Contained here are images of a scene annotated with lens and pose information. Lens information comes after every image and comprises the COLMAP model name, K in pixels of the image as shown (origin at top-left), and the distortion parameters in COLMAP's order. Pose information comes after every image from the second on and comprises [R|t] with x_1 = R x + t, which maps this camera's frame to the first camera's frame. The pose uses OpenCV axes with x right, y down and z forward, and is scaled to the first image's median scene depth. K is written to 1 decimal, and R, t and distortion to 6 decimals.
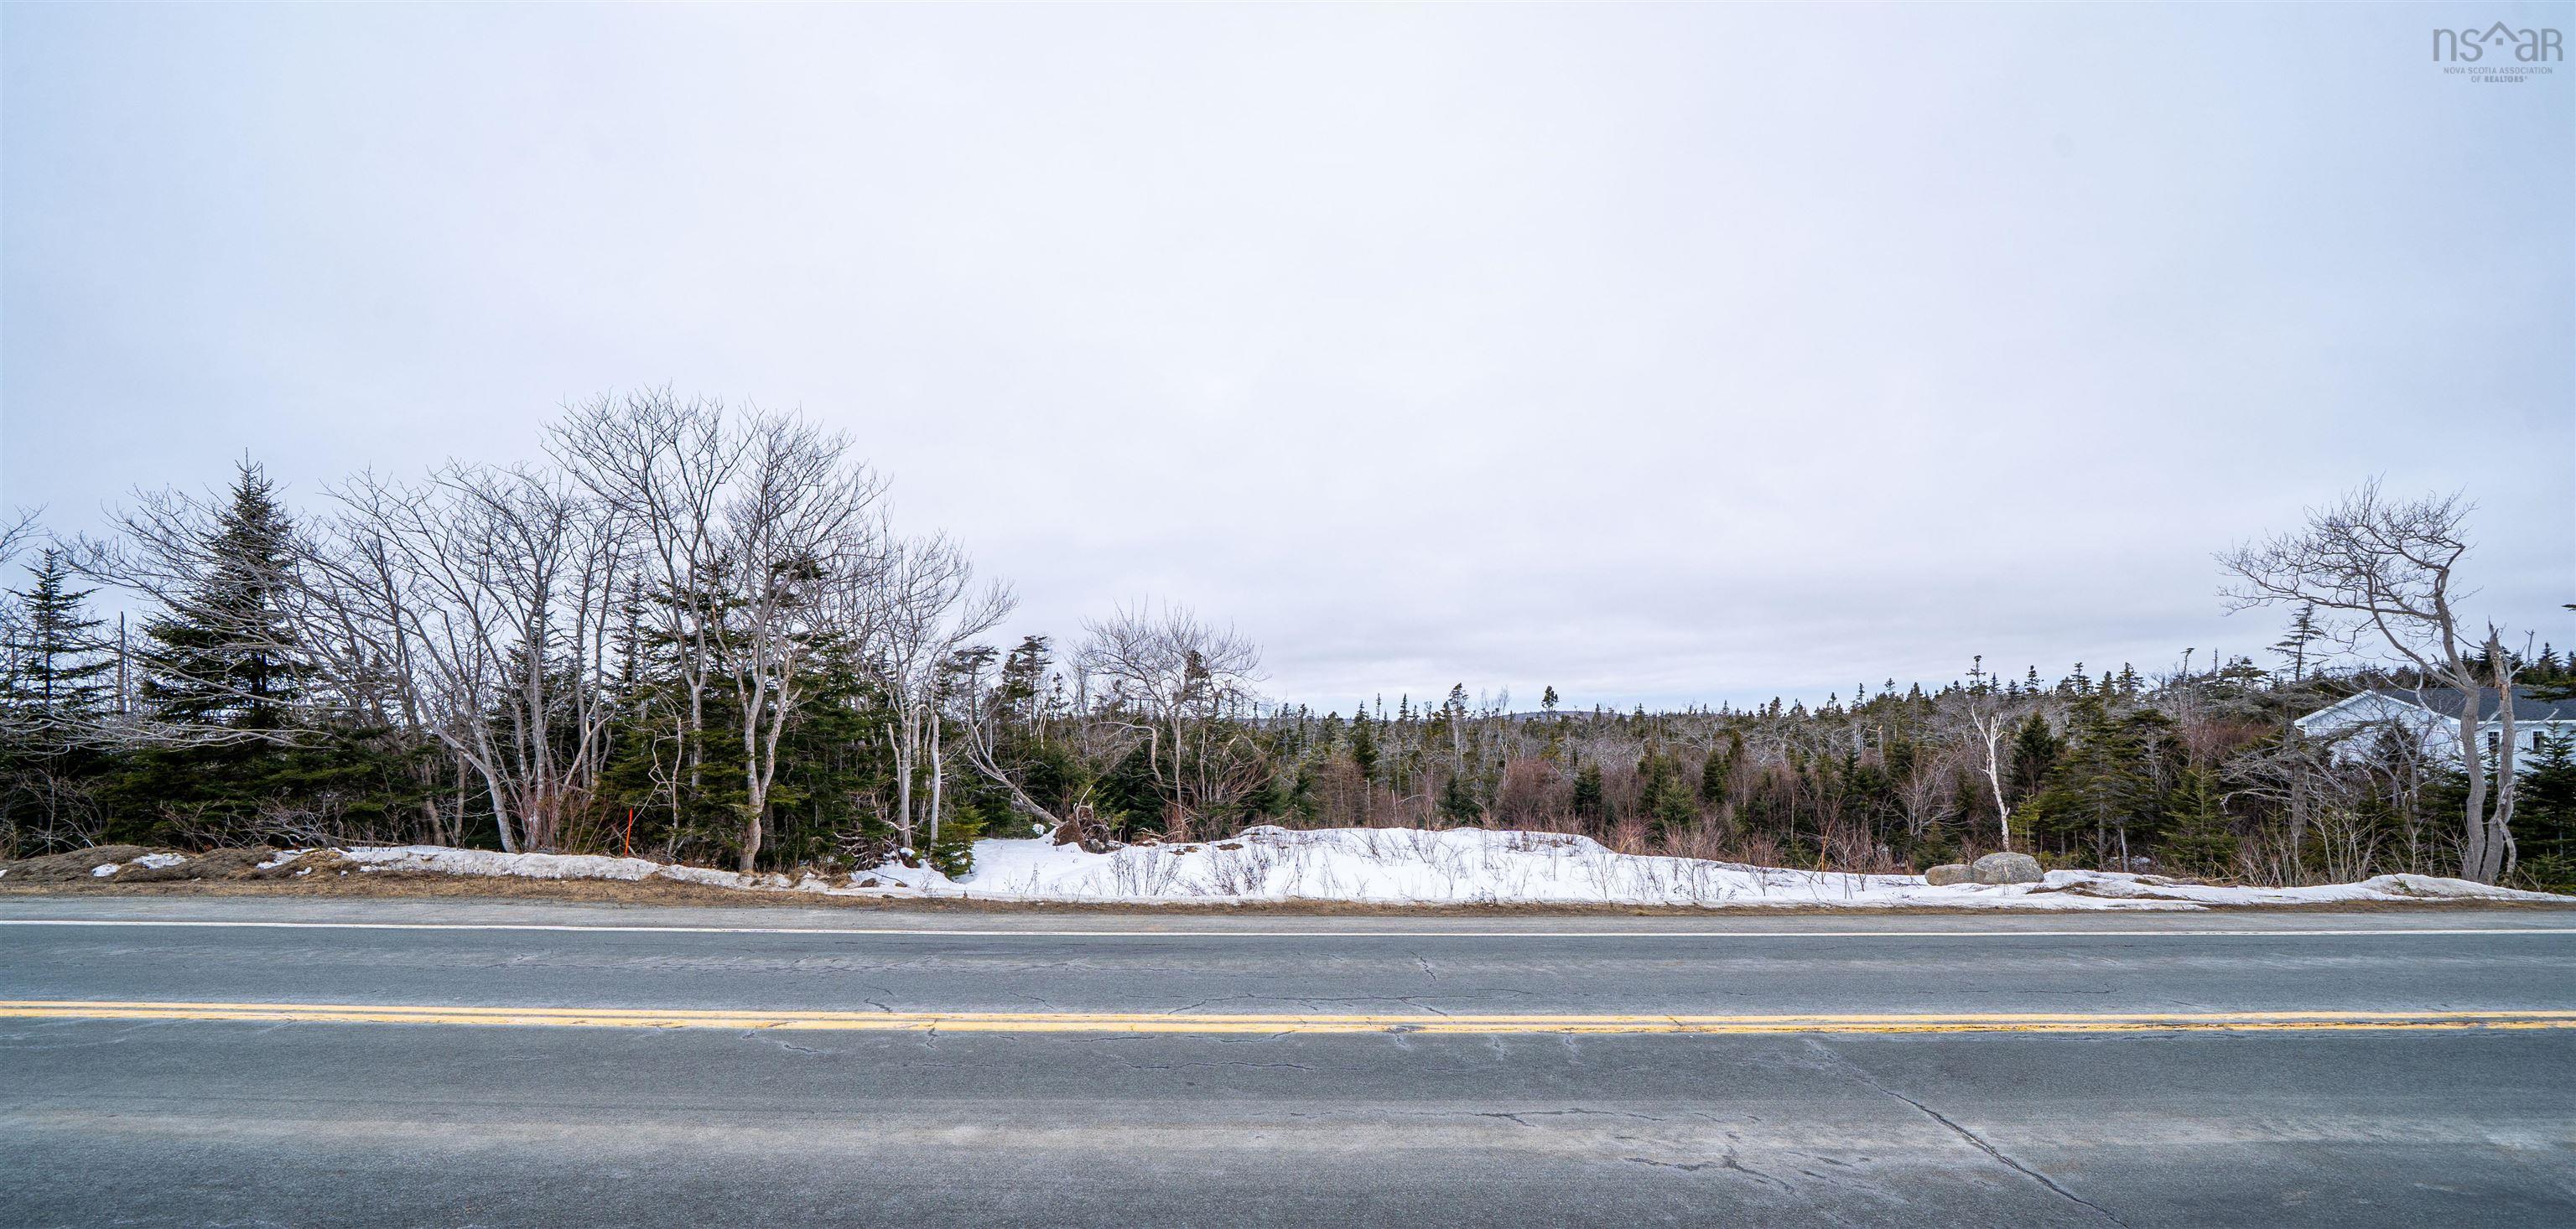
lens RADIAL K [[898.8, 0, 1286.8], [0, 898.8, 732.7], [0, 0, 1]] dist [-0.012601, 0.000257]
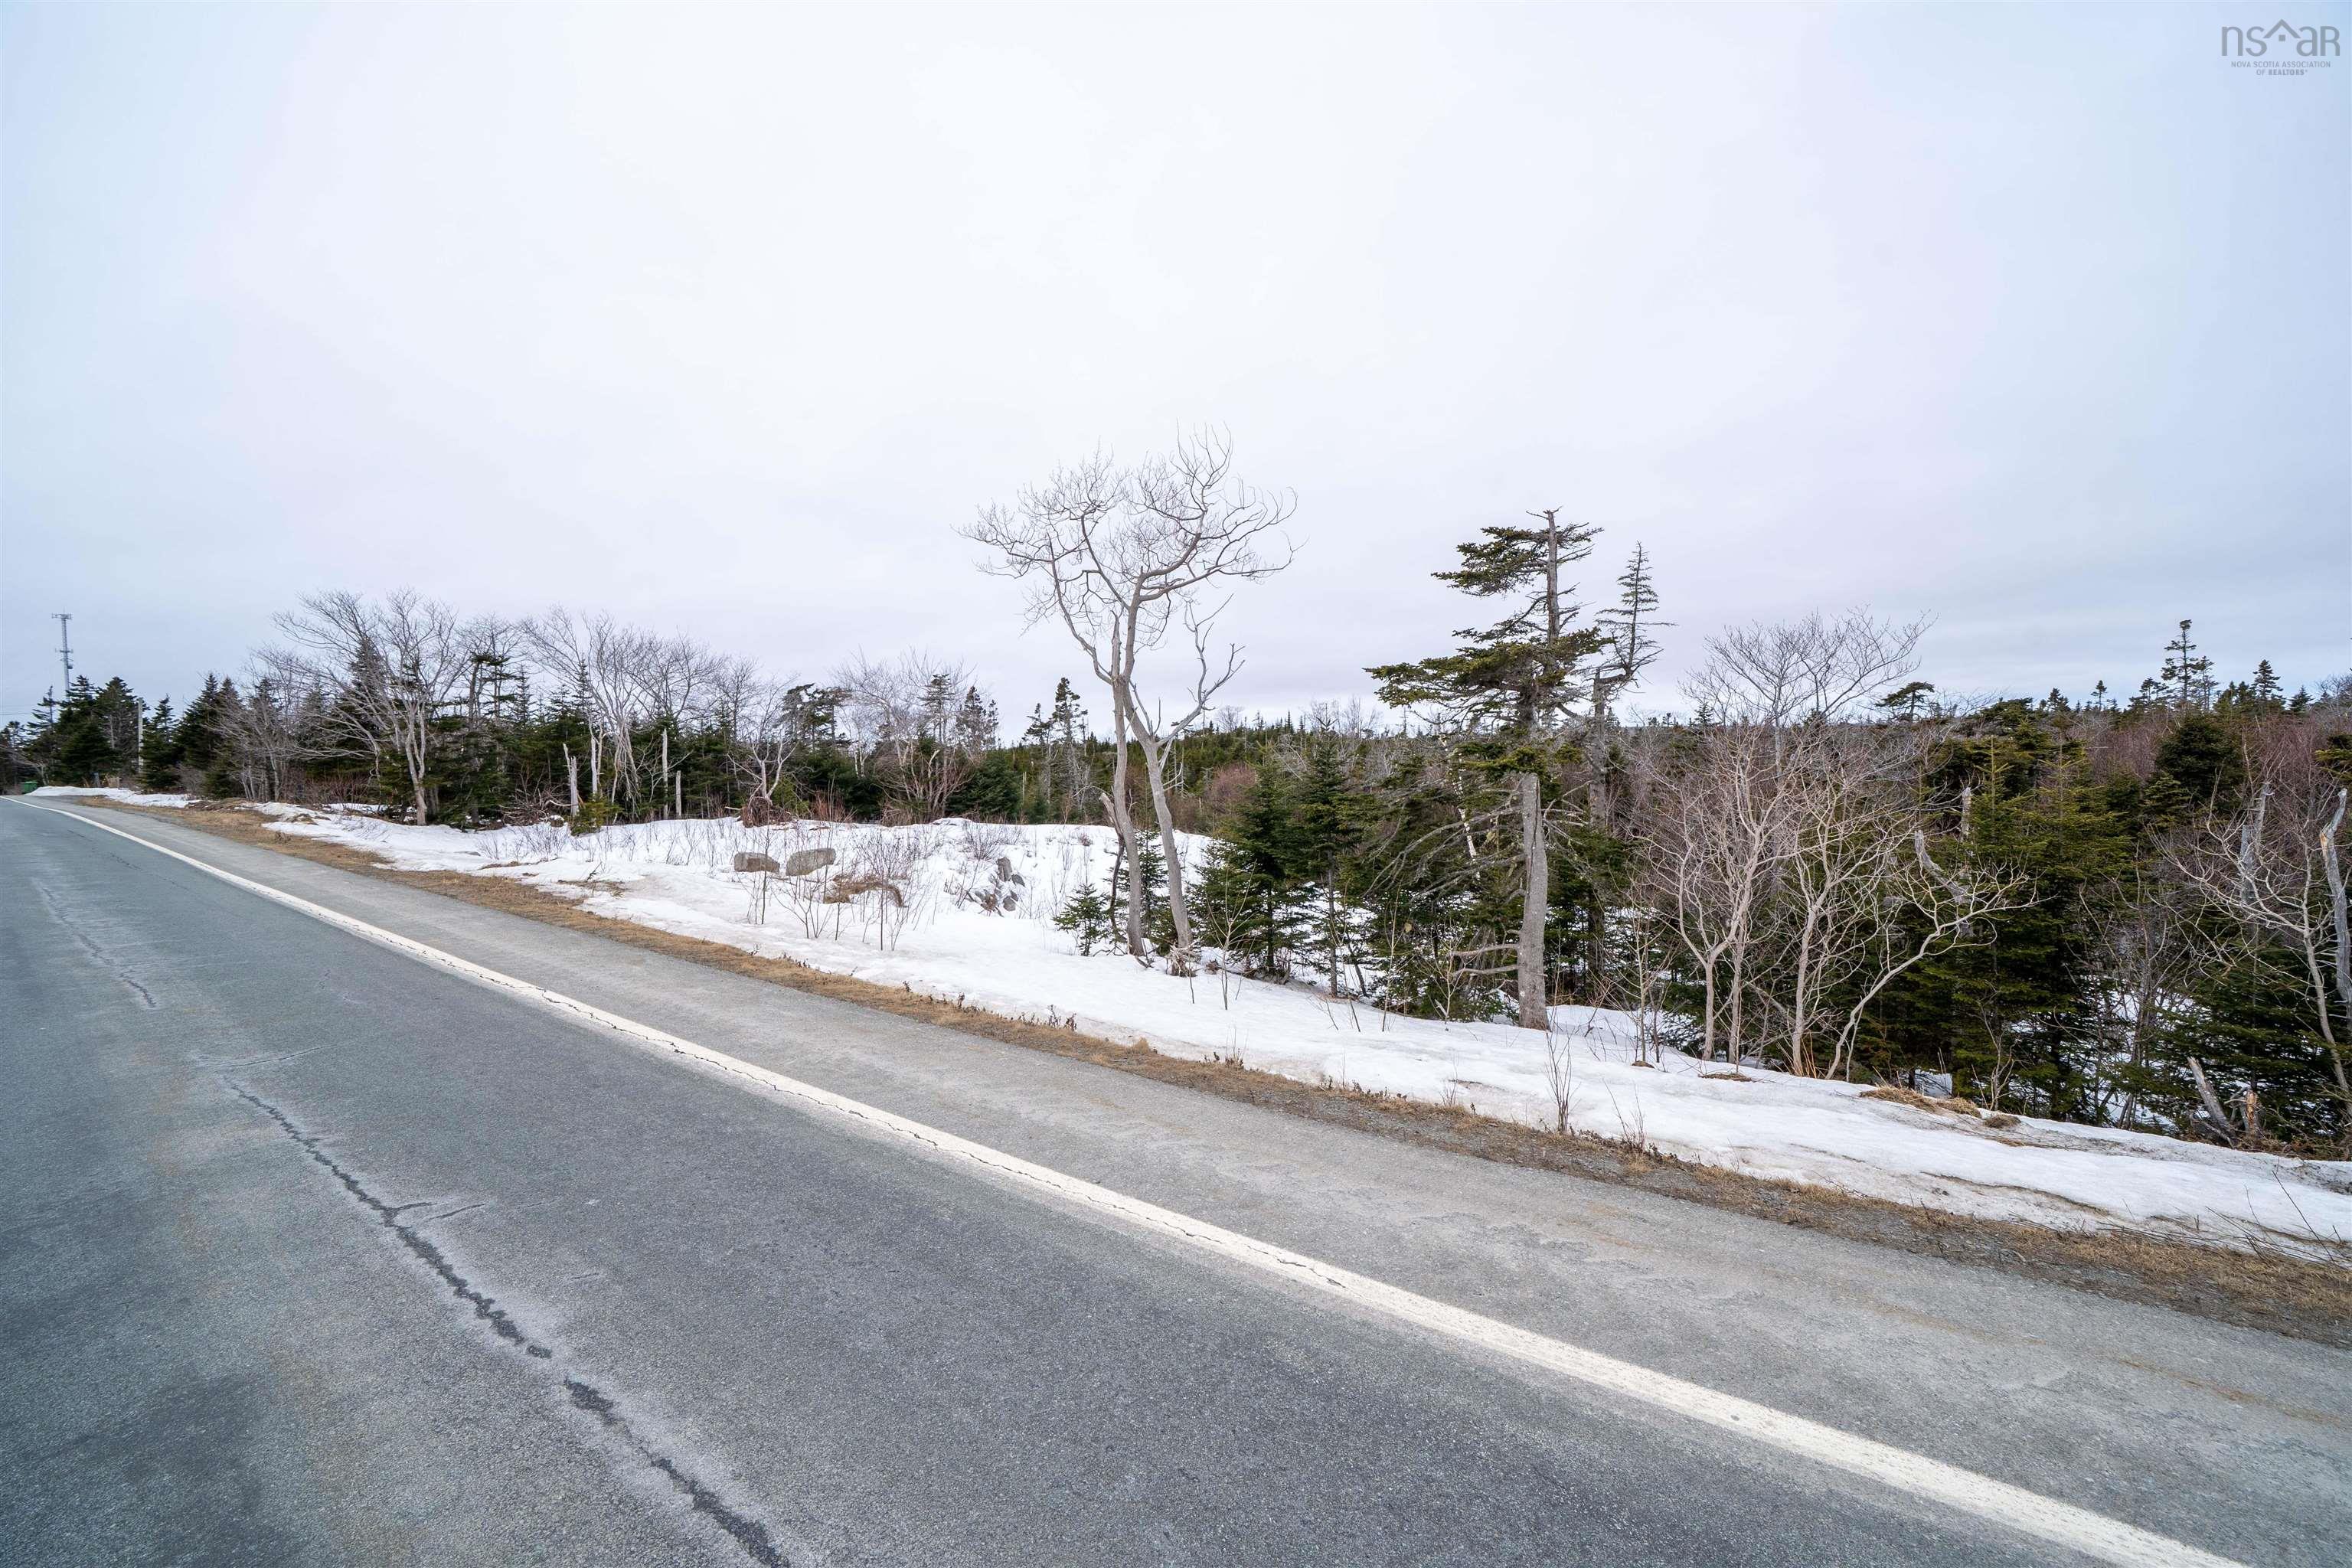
lens RADIAL K [[817.8, 0, 1170.4], [0, 817.8, 788.7], [0, 0, 1]] dist [-0.016472, 0.000558]
pose [[0.850023, 0.020733, -0.526337, 0.741439], [0.008216, 0.998582, 0.052604, 0.002158], [0.526681, -0.049039, 0.848648, 0.156120]]
